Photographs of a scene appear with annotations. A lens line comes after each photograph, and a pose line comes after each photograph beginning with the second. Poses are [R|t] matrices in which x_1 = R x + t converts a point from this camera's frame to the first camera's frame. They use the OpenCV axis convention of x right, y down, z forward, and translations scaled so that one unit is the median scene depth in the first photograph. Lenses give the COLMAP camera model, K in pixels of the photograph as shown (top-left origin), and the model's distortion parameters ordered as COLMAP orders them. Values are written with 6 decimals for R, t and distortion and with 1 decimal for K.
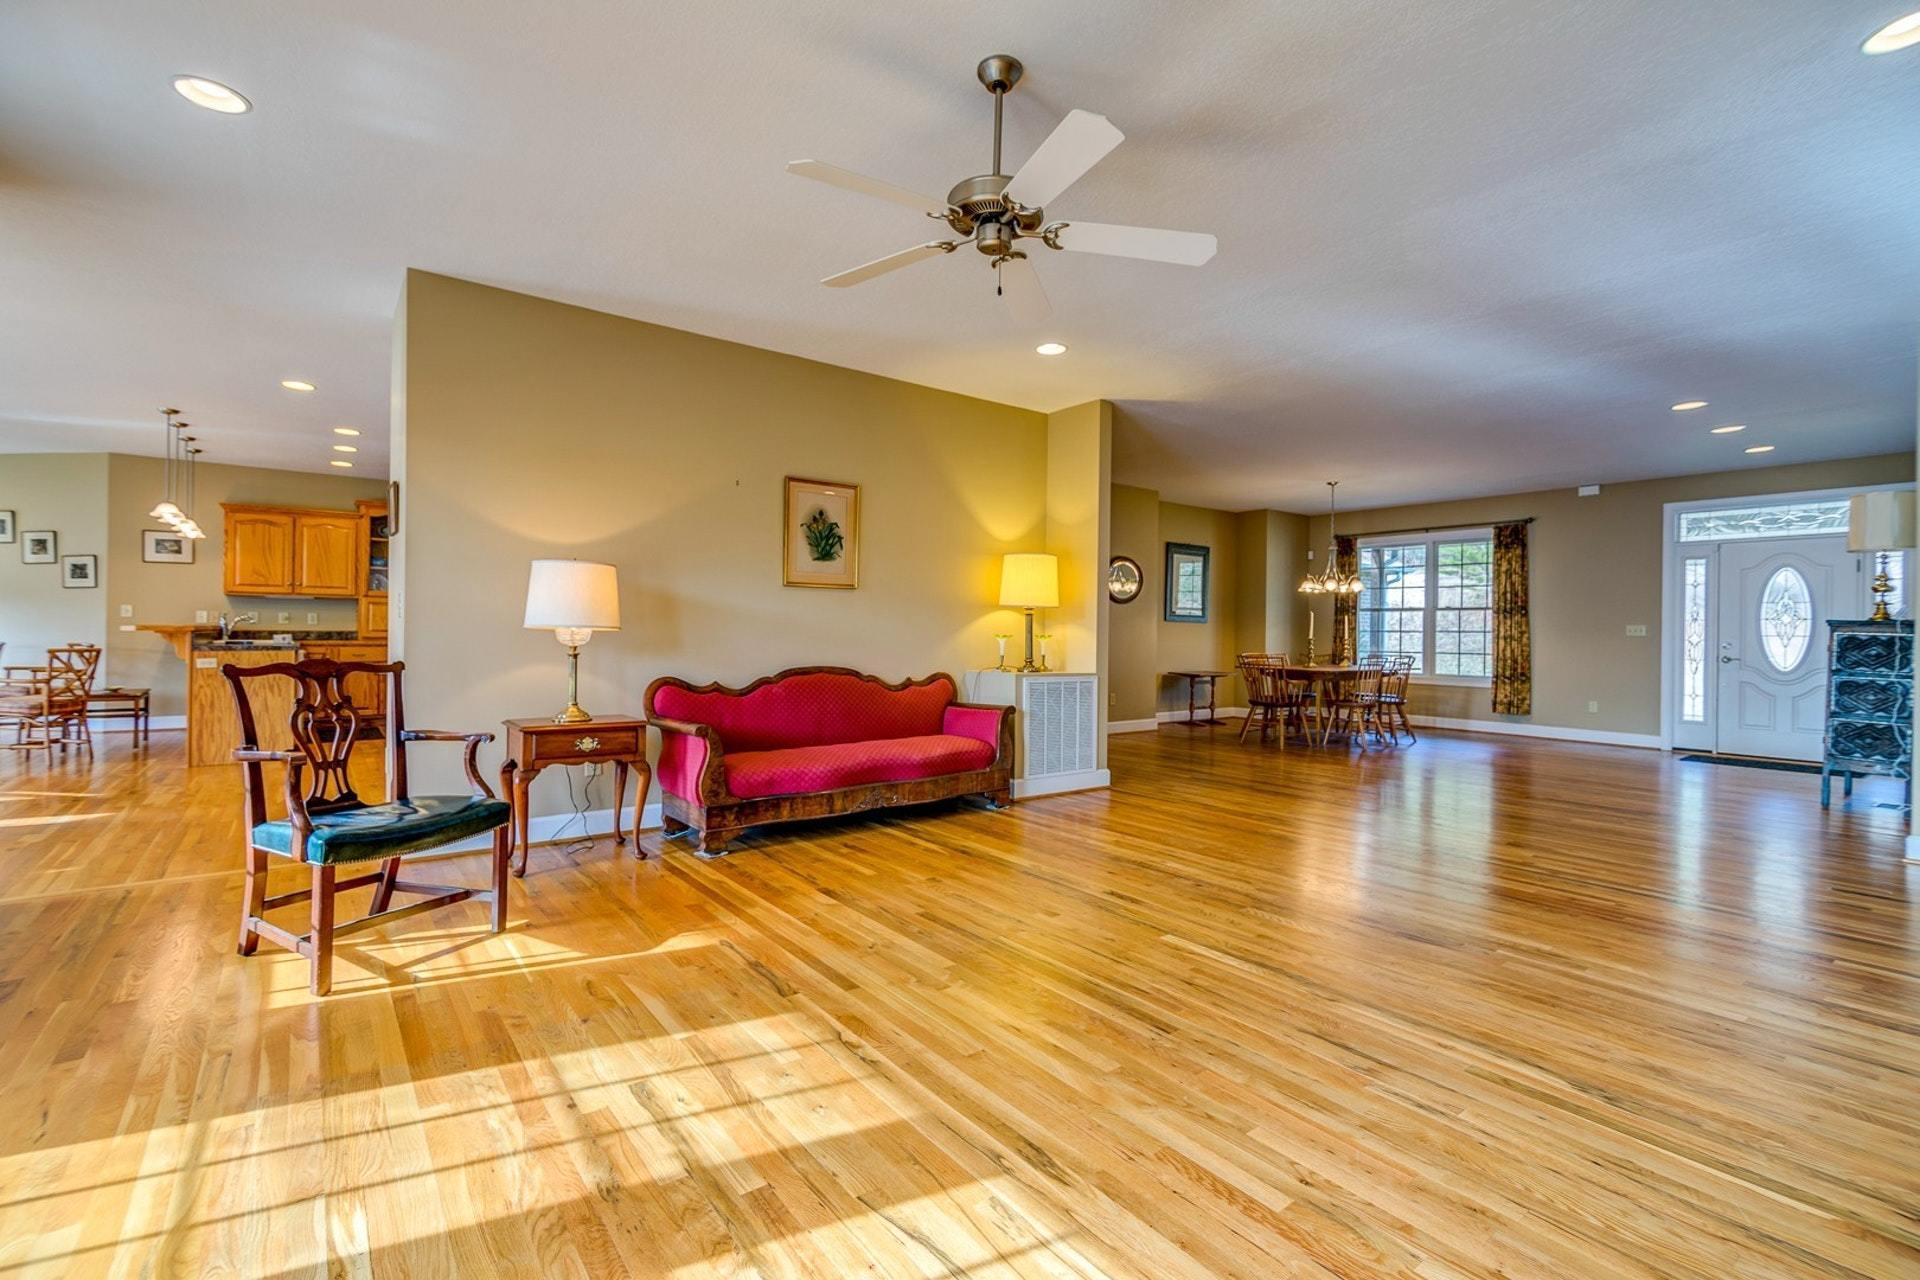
lens RADIAL K [[841.3, 0, 961.5], [0, 841.3, 632.1], [0, 0, 1]] dist [0.008457, -0.001937]
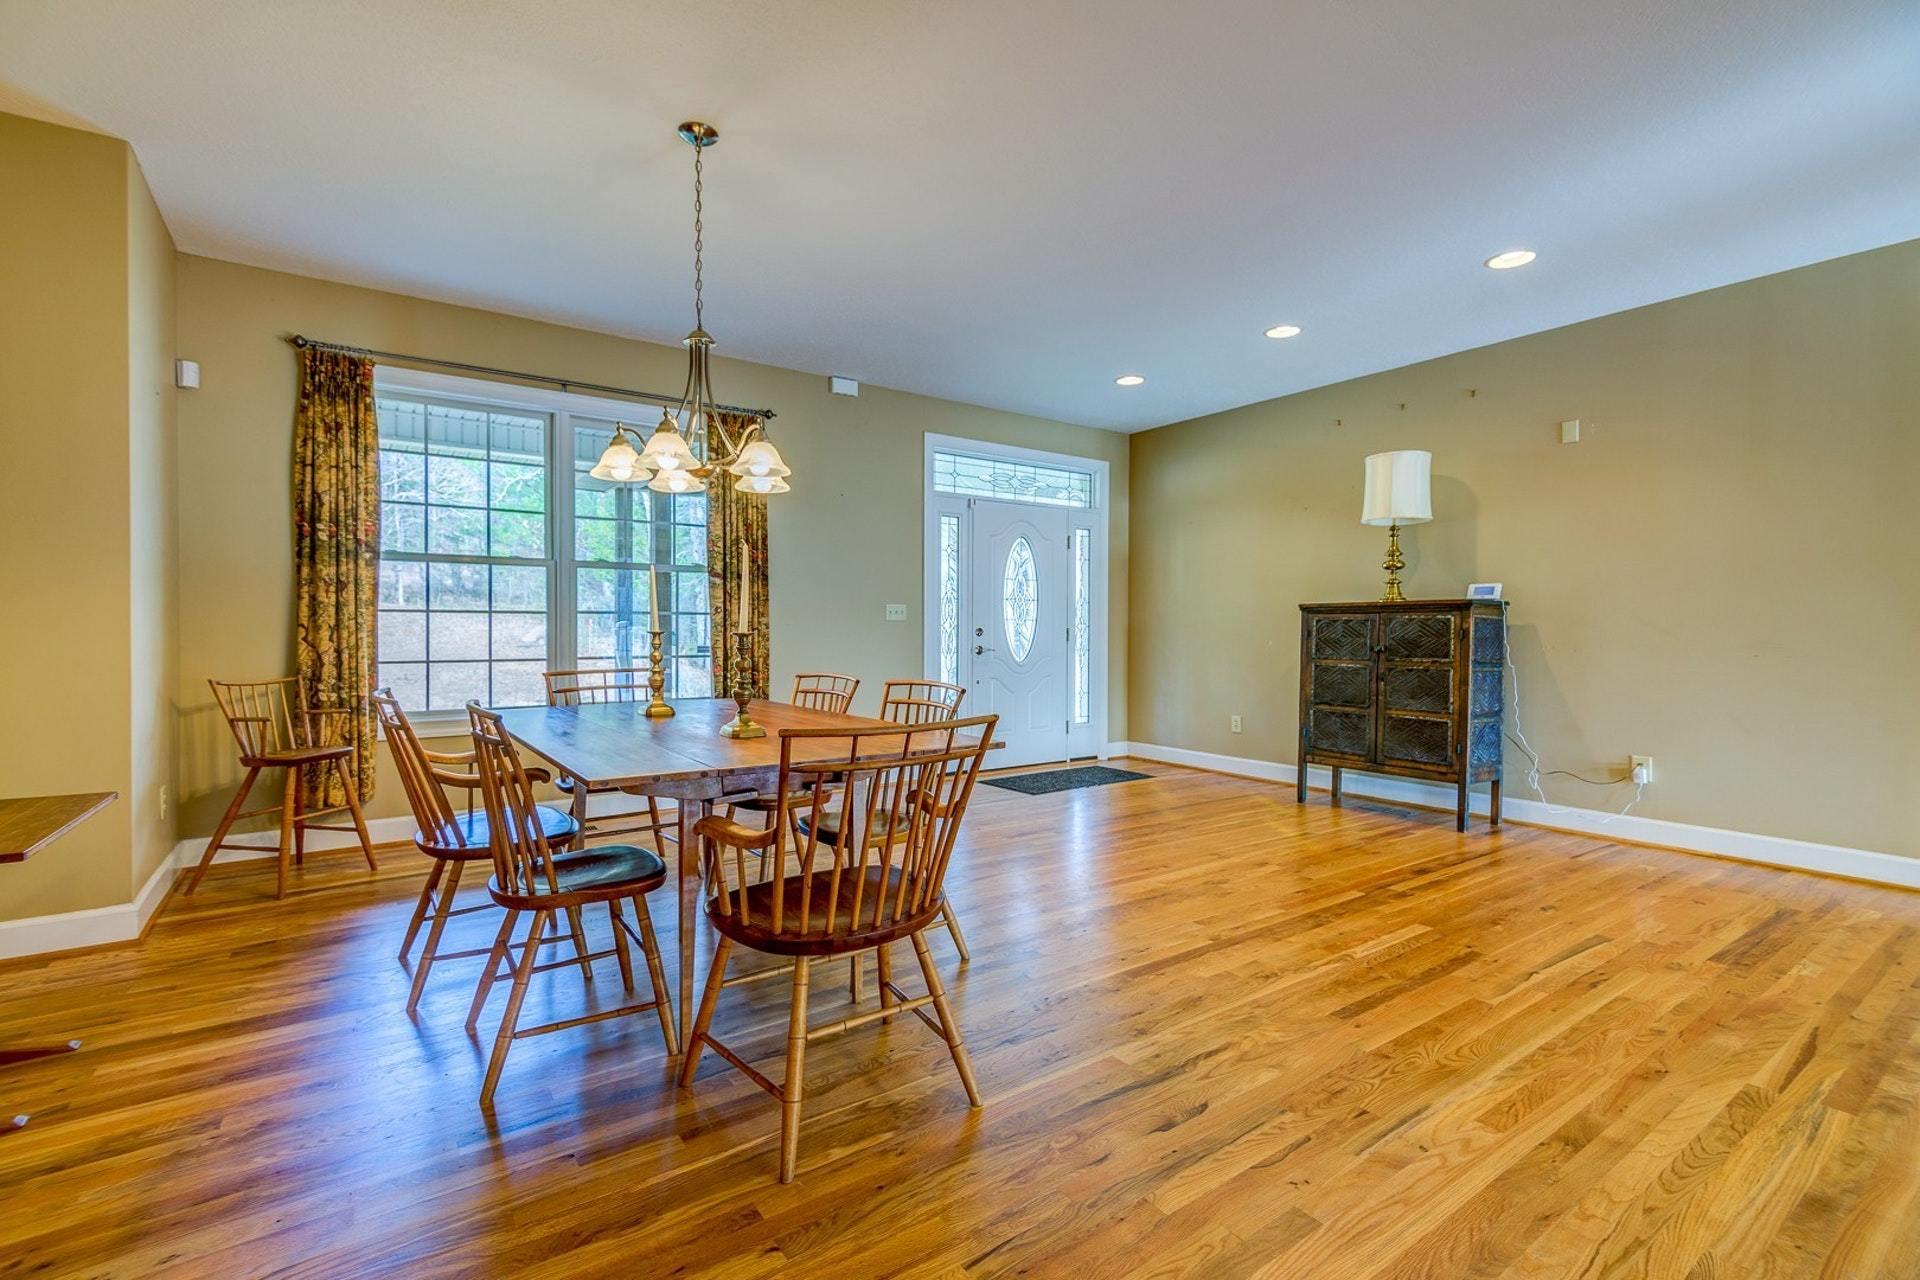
lens RADIAL K [[841.3, 0, 952.7], [0, 841.3, 639.8], [0, 0, 1]] dist [0.008457, -0.001937]
pose [[0.046304, -0.020740, 0.998712, 0.216123], [-0.004275, 0.999771, 0.020961, 0.010619], [-0.998918, -0.005240, 0.046205, 1.584352]]
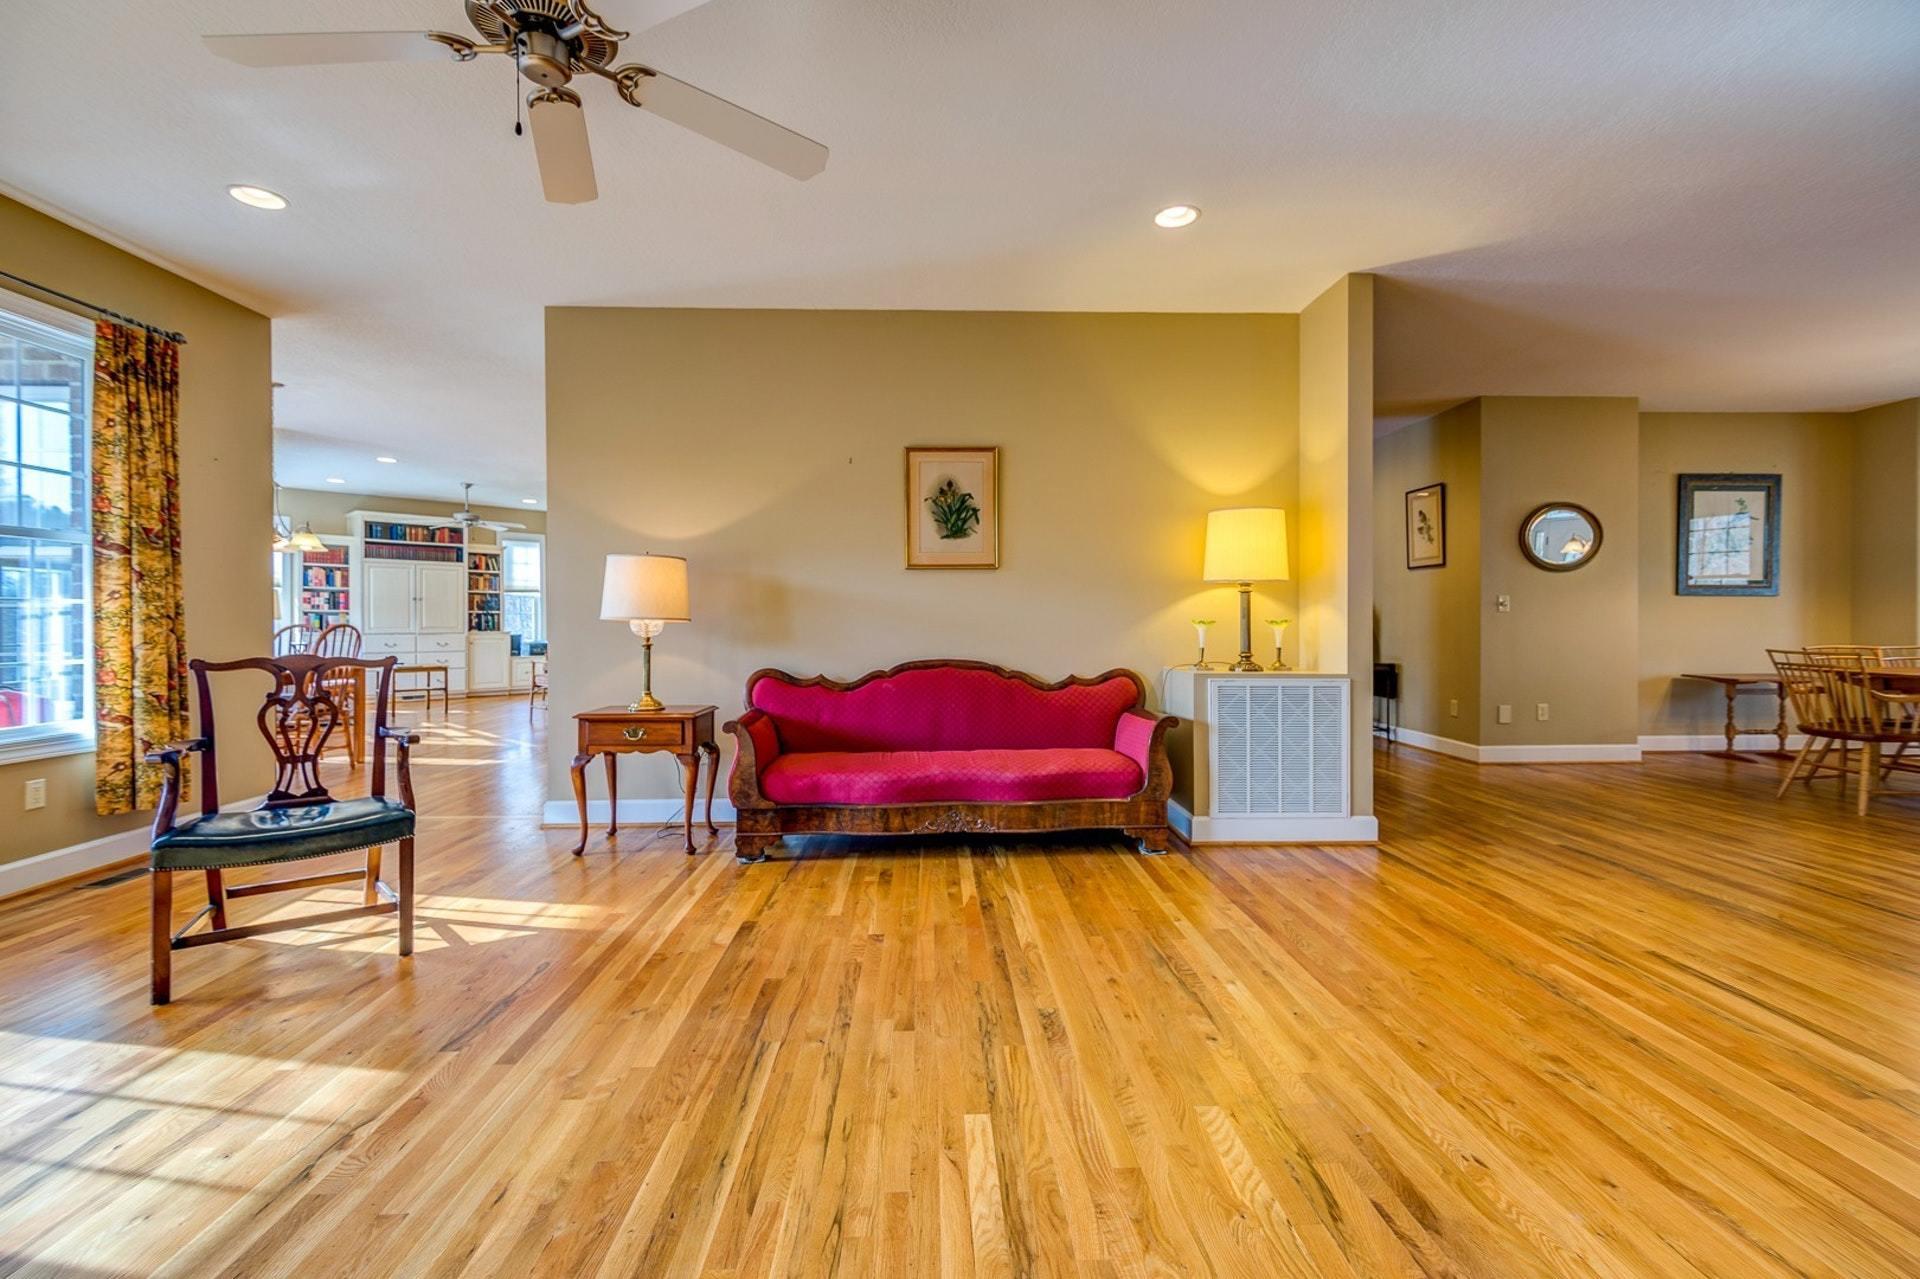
lens RADIAL K [[841.3, 0, 956.6], [0, 841.3, 621.6], [0, 0, 1]] dist [0.008457, -0.001937]
pose [[0.814409, -0.014462, -0.580111, 0.340994], [0.013593, 0.999891, -0.005845, 0.006423], [0.580133, -0.003125, 0.814516, 0.292068]]
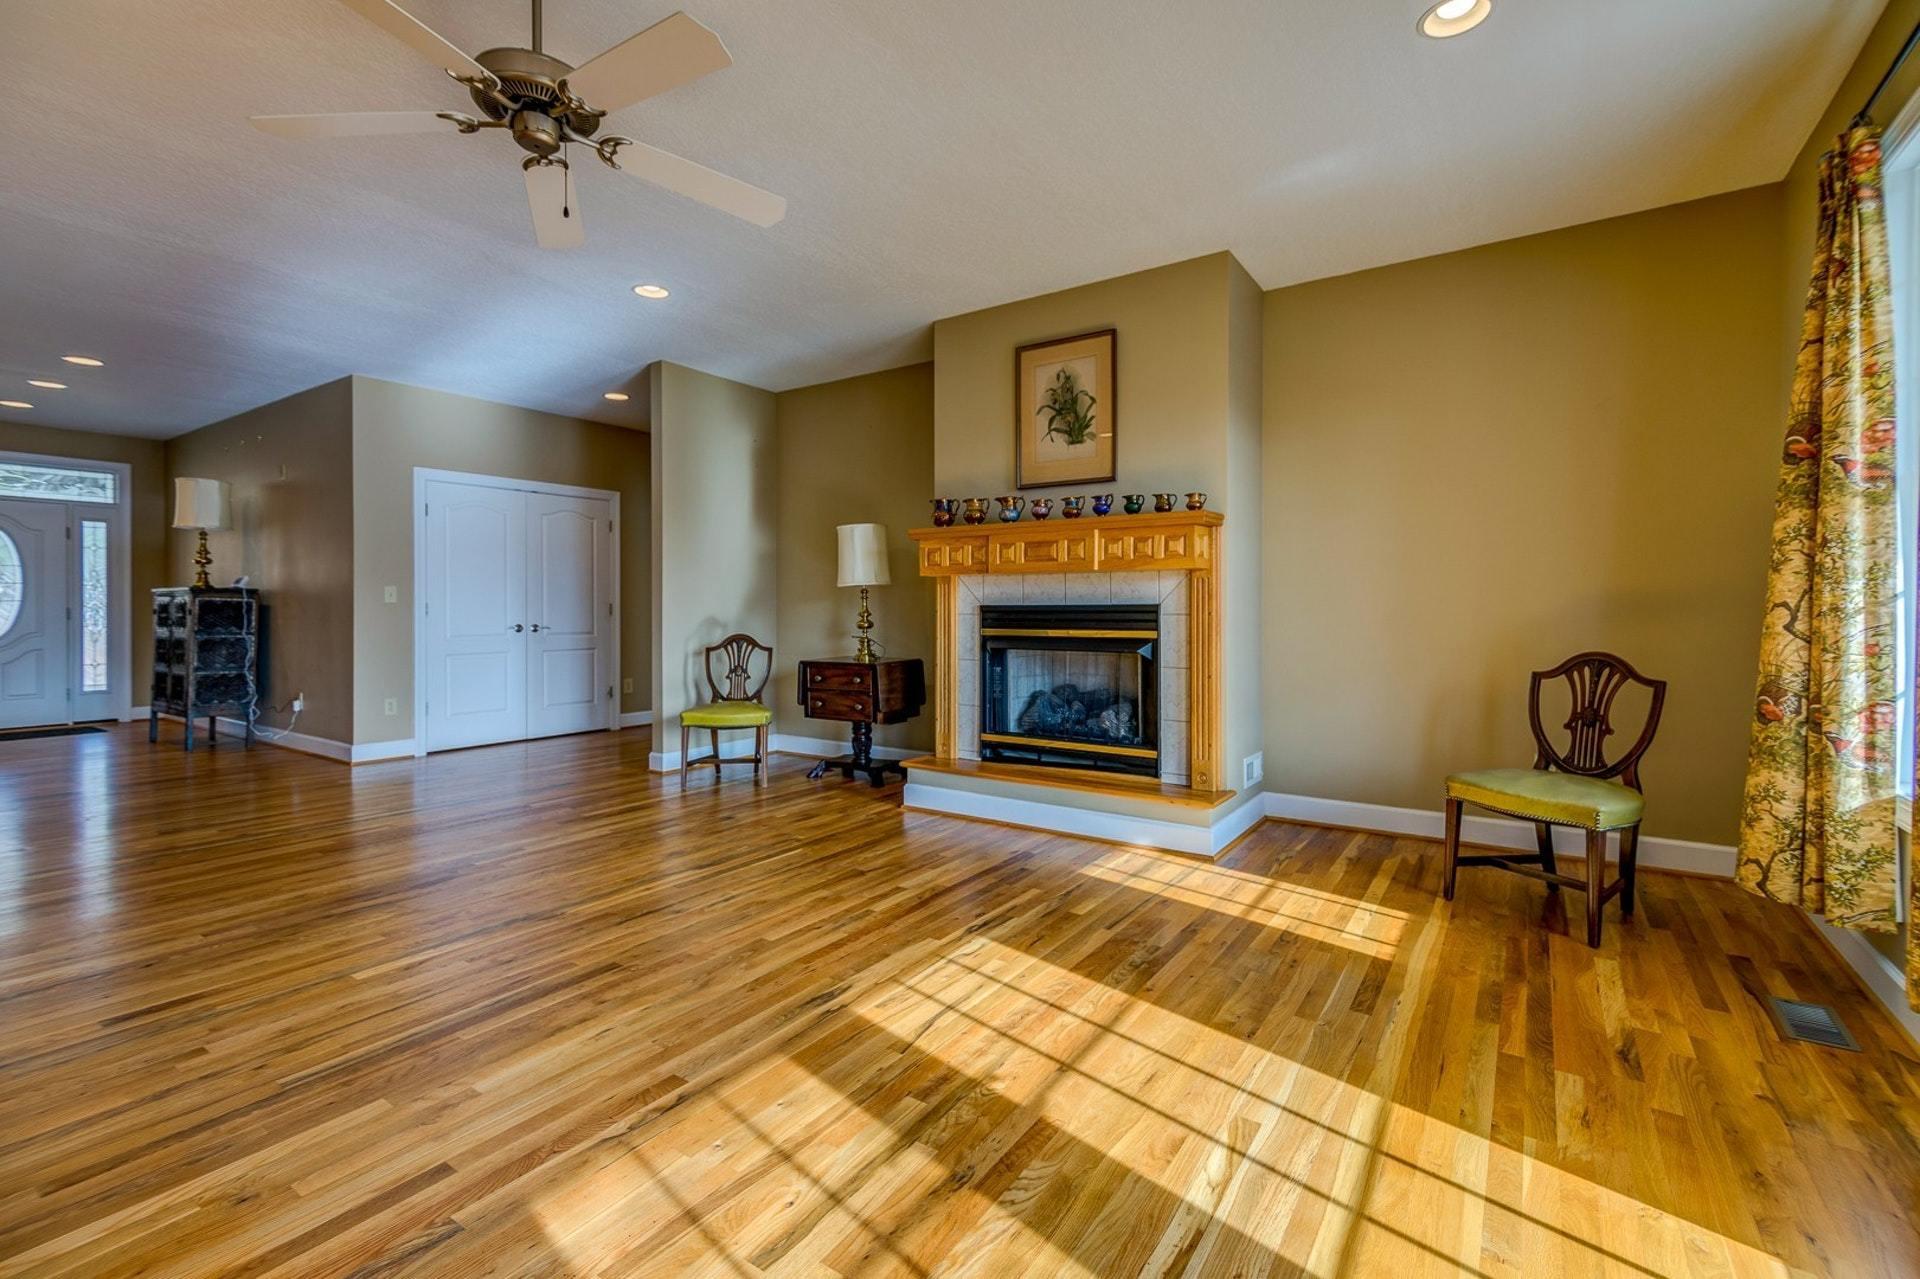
lens RADIAL K [[841.3, 0, 967.6], [0, 841.3, 610.8], [0, 0, 1]] dist [0.008457, -0.001937]
pose [[-0.318526, -0.017096, 0.947760, -0.419246], [-0.004289, 0.999853, 0.016594, -0.006400], [-0.947904, 0.001221, -0.318552, 0.406856]]
